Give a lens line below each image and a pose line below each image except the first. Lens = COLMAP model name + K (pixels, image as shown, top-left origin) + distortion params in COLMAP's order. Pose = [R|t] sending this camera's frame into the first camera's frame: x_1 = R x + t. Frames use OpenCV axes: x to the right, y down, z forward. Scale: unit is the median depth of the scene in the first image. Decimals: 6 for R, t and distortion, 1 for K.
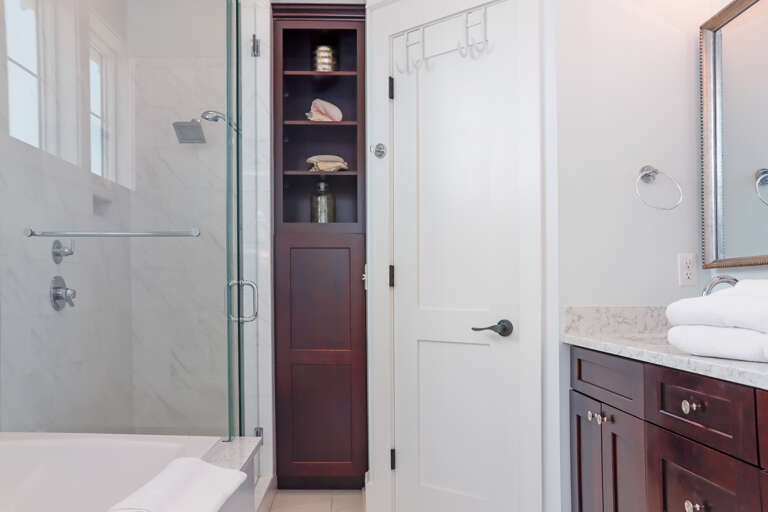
lens RADIAL K [[664.5, 0, 383.9], [0, 664.5, 281.7], [0, 0, 1]] dist [-0.007728, 0.006020]
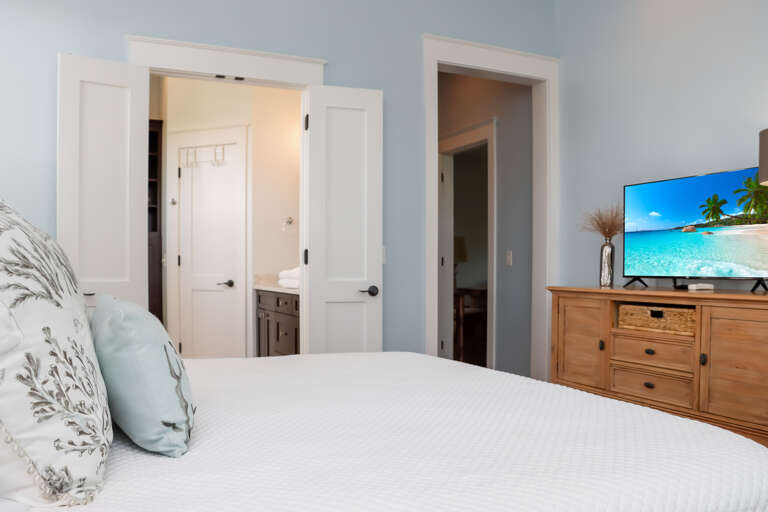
lens RADIAL K [[664.5, 0, 383.9], [0, 664.5, 281.7], [0, 0, 1]] dist [-0.007728, 0.006020]
pose [[0.934871, 0.001911, 0.354983, -0.160158], [-0.013176, 0.999483, 0.029318, -0.014457], [-0.354744, -0.032086, 0.934413, -1.517916]]
